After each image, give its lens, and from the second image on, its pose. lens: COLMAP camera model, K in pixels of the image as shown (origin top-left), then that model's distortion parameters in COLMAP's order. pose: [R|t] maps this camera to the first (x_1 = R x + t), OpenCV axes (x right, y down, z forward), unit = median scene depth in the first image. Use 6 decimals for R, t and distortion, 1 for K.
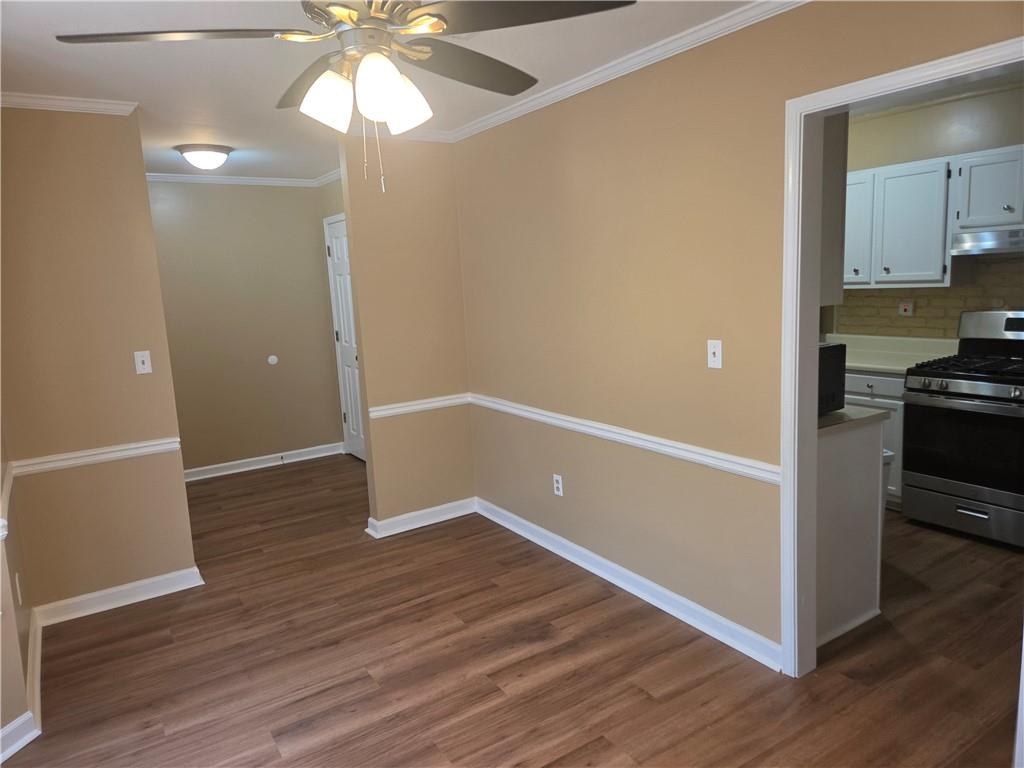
lens RADIAL K [[690.5, 0, 514.5], [0, 690.5, 375.5], [0, 0, 1]] dist [0.063132, -0.041794]
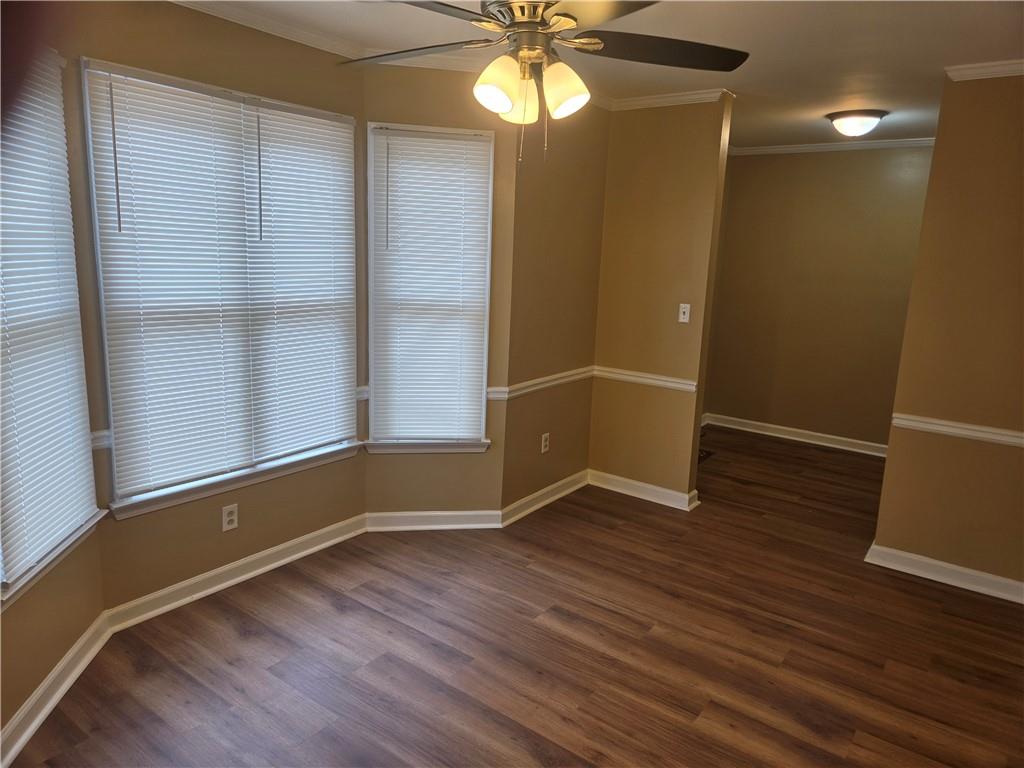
lens RADIAL K [[690.5, 0, 511.6], [0, 690.5, 378.5], [0, 0, 1]] dist [0.063132, -0.041794]
pose [[0.340413, 0.240771, -0.908927, 0.493697], [-0.196974, 0.963472, 0.181448, -0.070394], [0.919413, 0.117268, 0.375404, 0.309992]]
